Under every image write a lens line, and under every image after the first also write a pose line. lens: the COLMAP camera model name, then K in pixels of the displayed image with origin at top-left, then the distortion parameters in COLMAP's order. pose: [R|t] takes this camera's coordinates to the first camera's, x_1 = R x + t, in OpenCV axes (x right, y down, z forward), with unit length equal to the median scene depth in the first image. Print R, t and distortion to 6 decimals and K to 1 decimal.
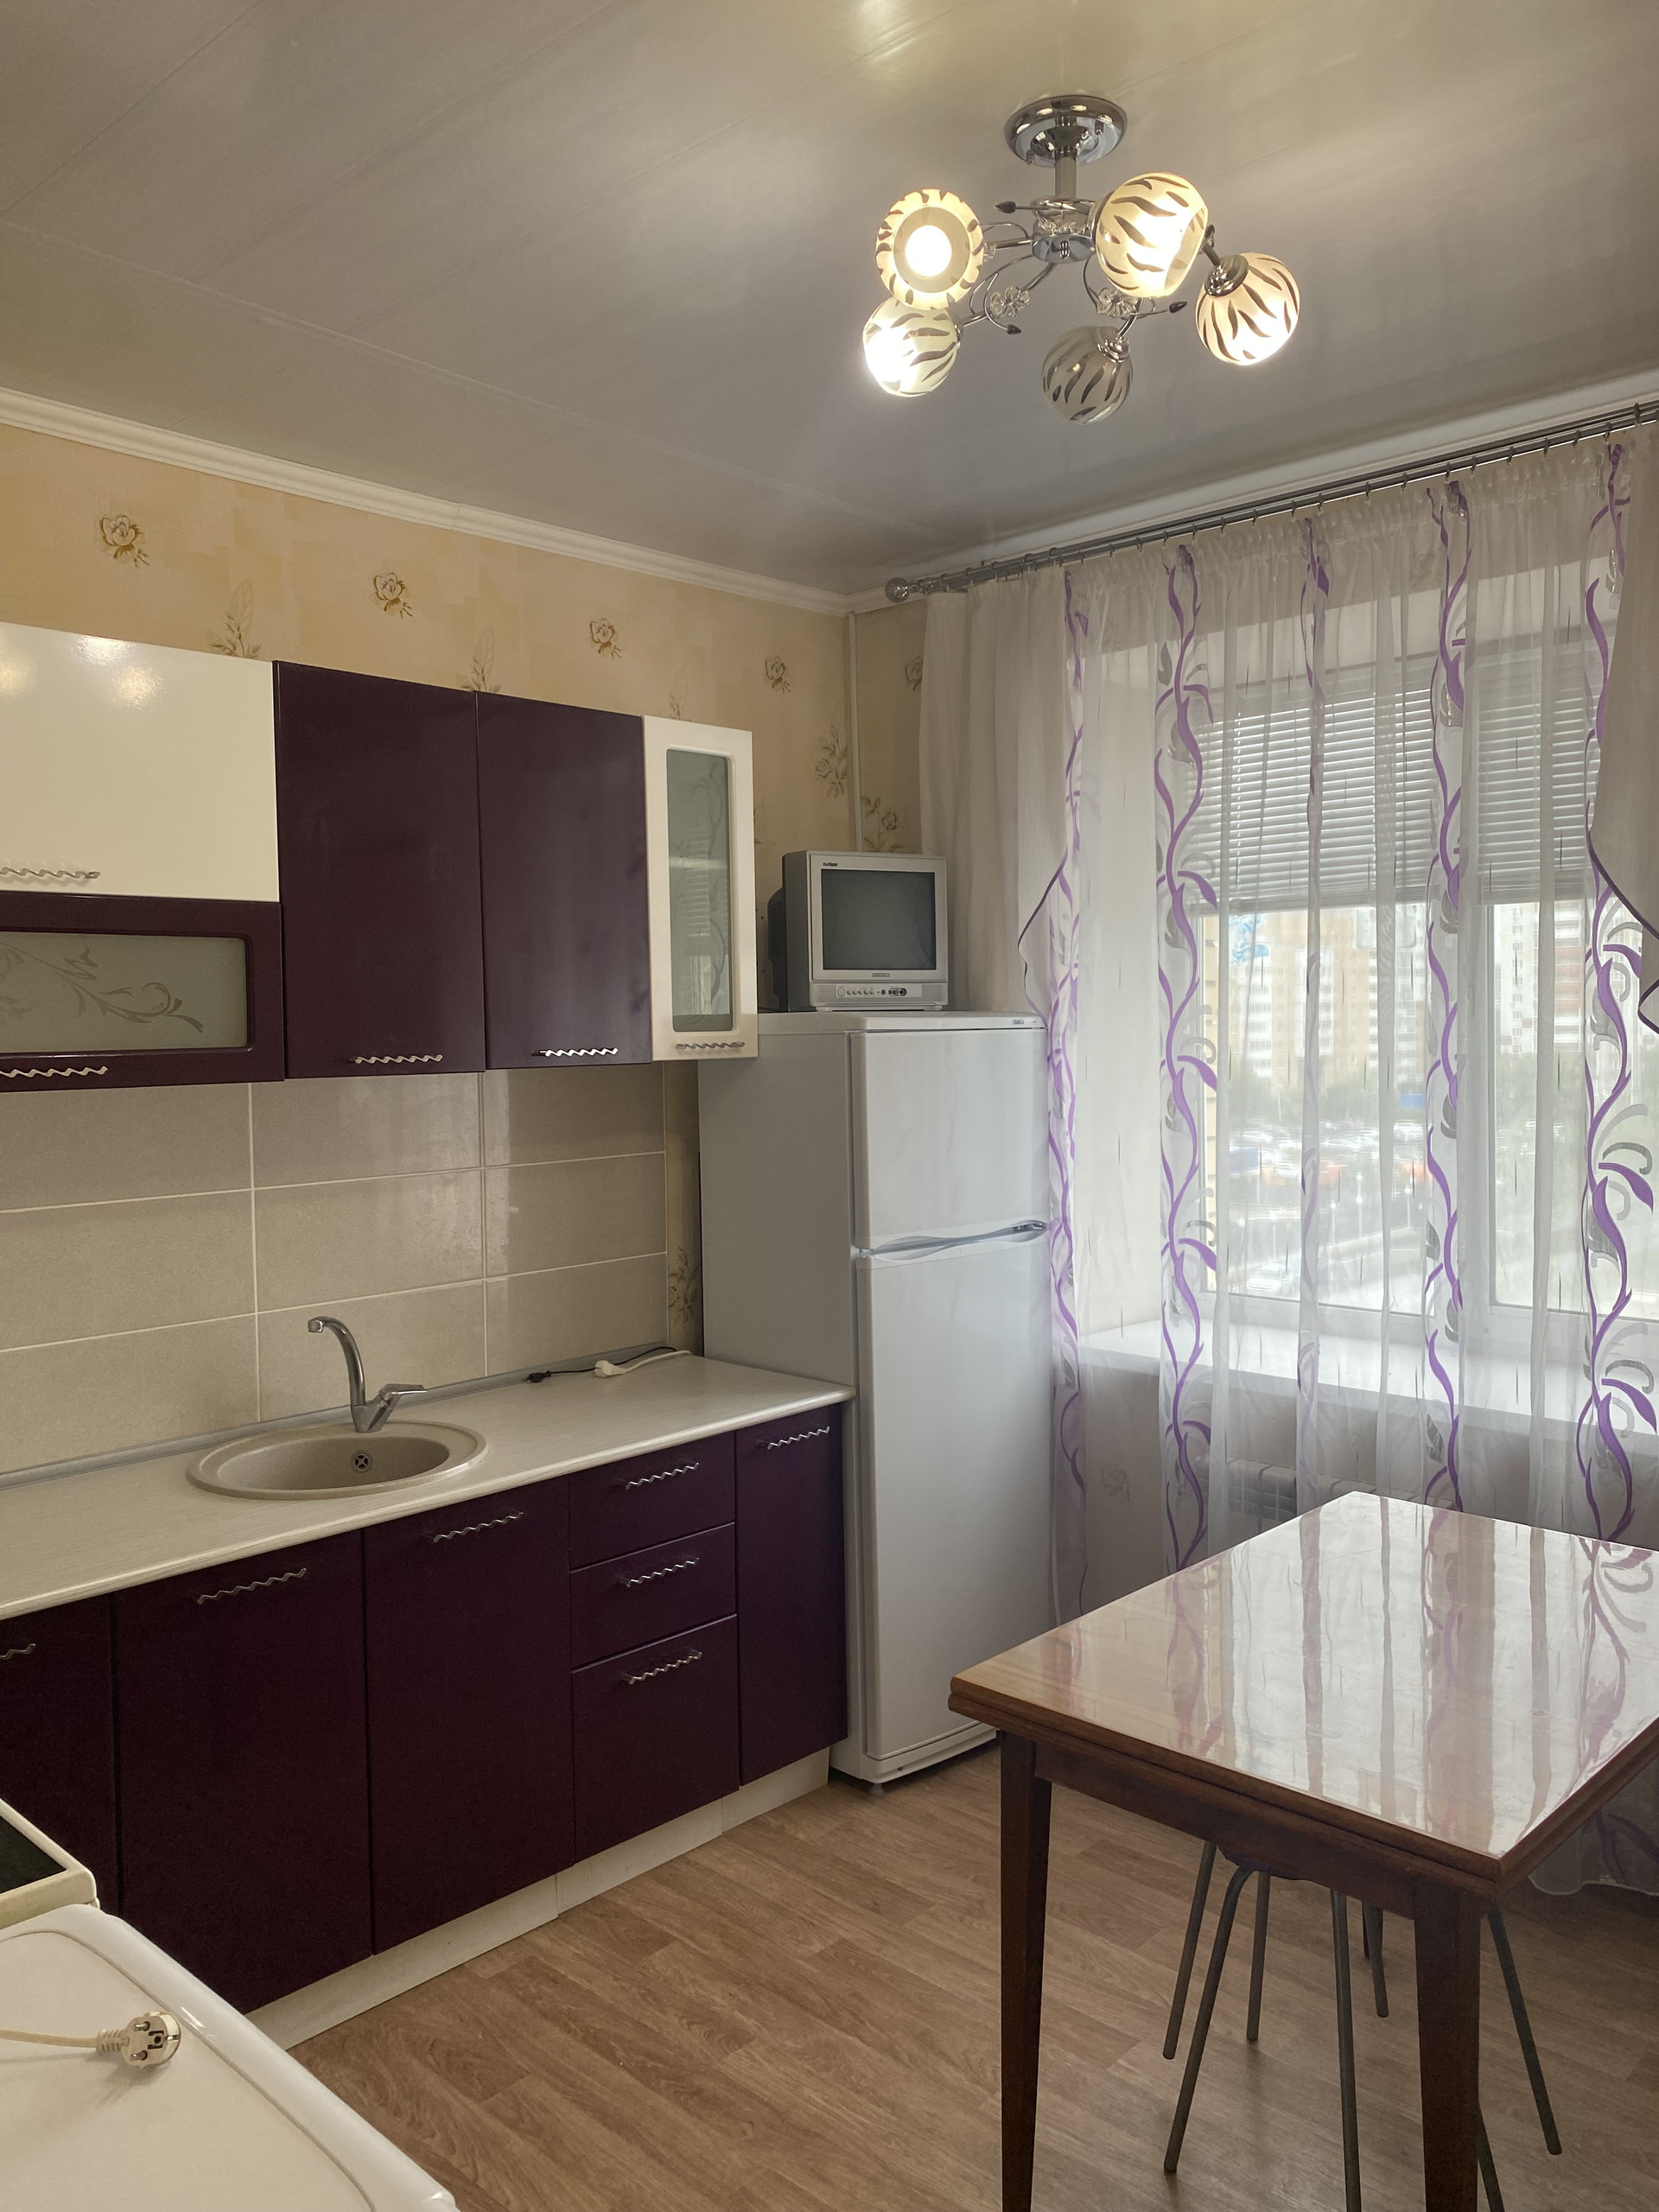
lens RADIAL K [[1746.5, 0, 832.2], [0, 1746.5, 1108.6], [0, 0, 1]] dist [0.144371, -0.205660]
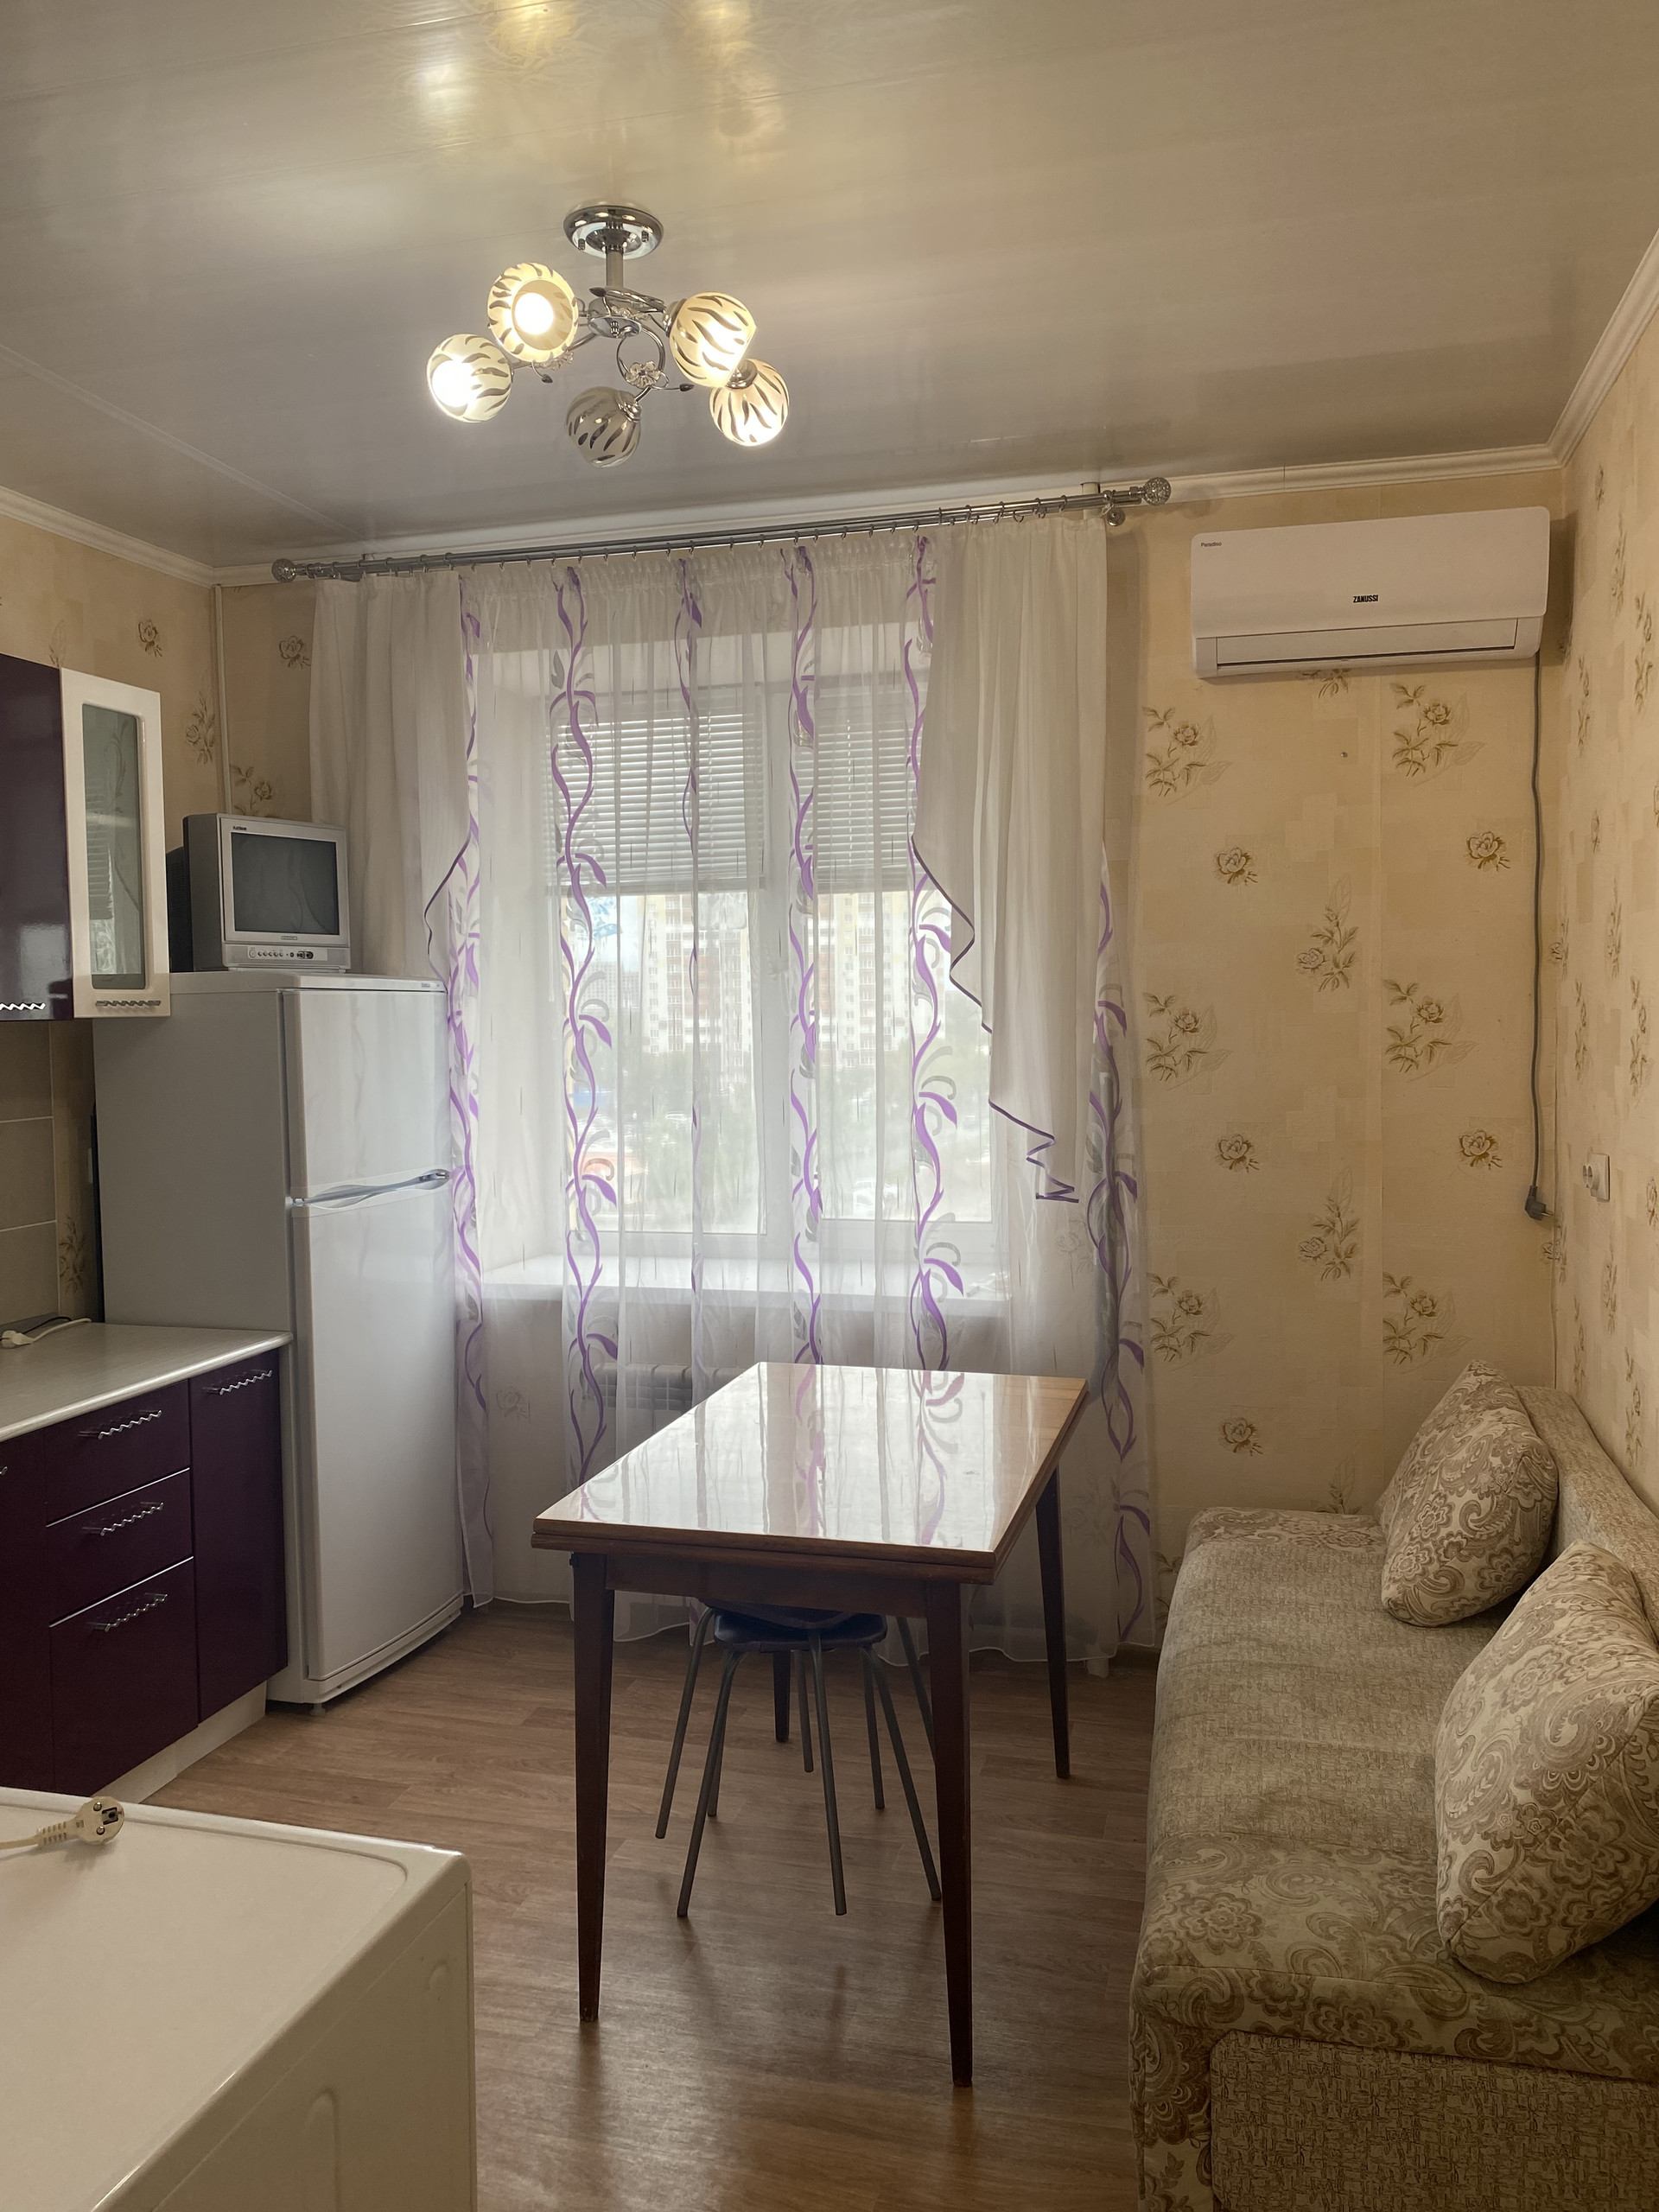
lens RADIAL K [[1781.8, 0, 835.5], [0, 1781.8, 1110.7], [0, 0, 1]] dist [0.052589, -0.005982]
pose [[0.879941, -0.025857, 0.474378, -0.206571], [0.028132, 0.999602, 0.002304, 0.034585], [-0.474249, 0.011318, 0.880318, -0.092552]]
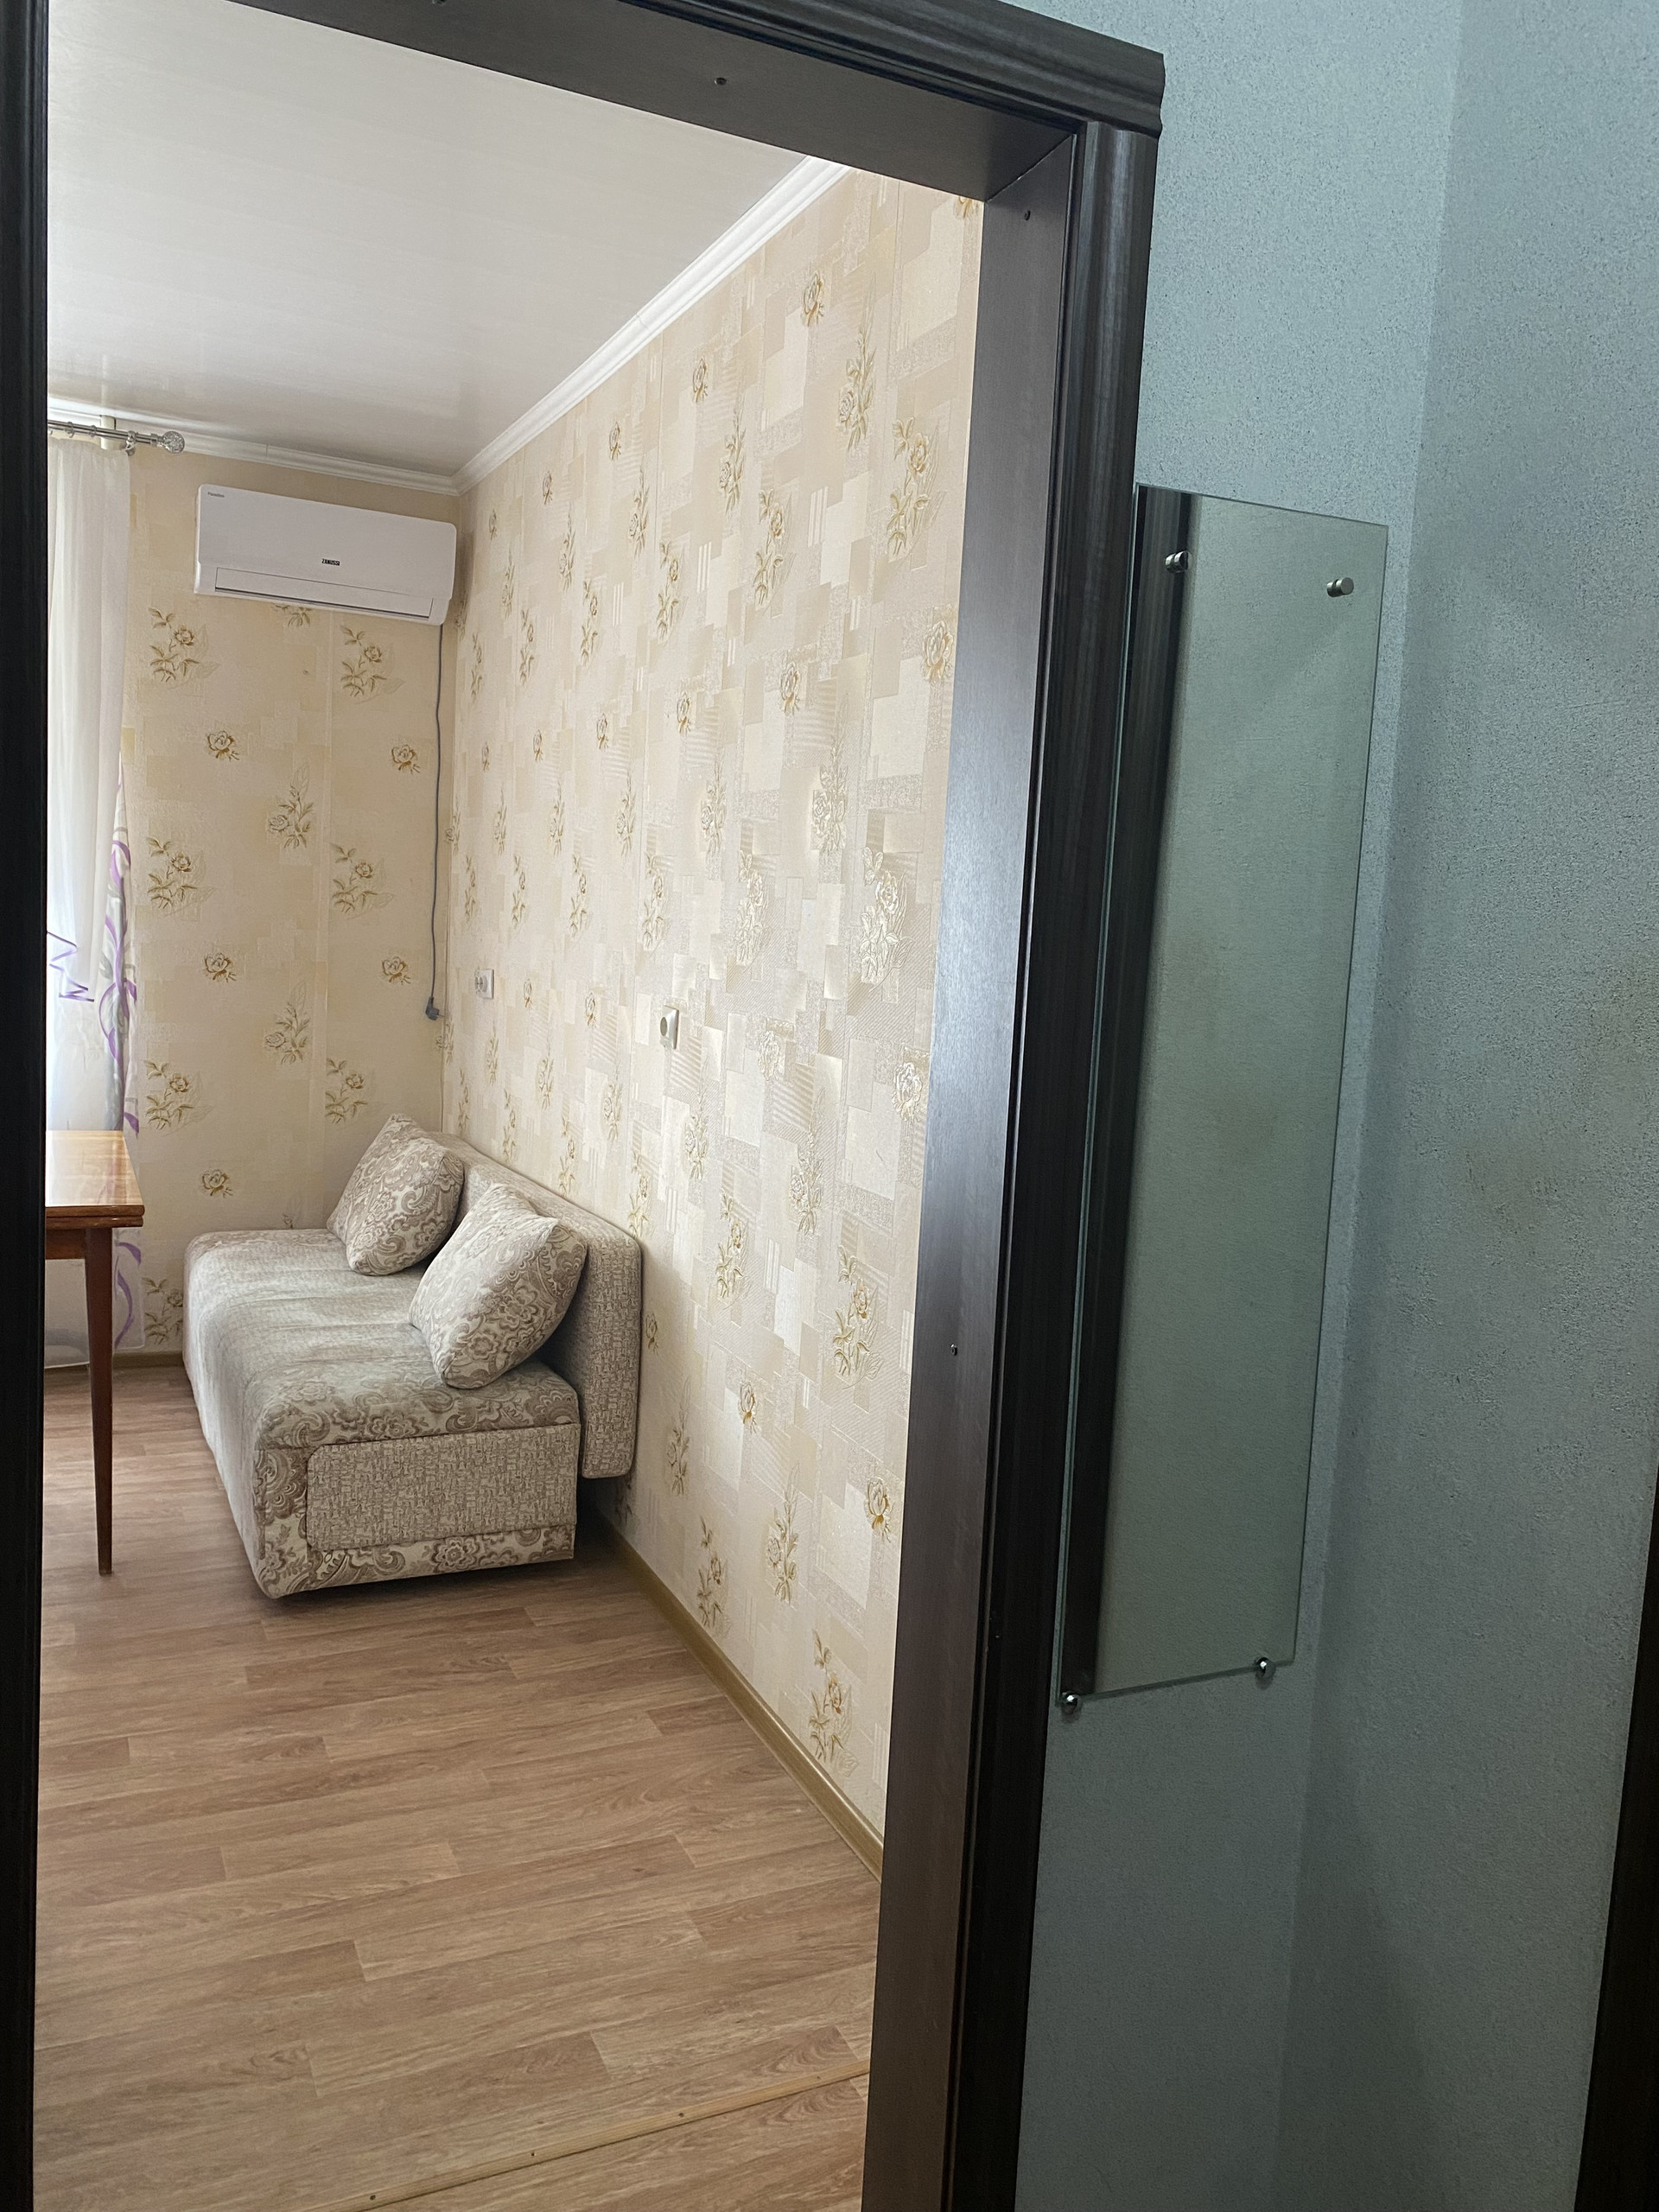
lens RADIAL K [[1881.0, 0, 832.9], [0, 1881.0, 1106.6], [0, 0, 1]] dist [0.001410, -0.003797]
pose [[0.406821, -0.049249, 0.912179, -0.577585], [-0.017020, 0.997964, 0.061471, 0.073005], [-0.913349, -0.040533, 0.405155, -0.273273]]
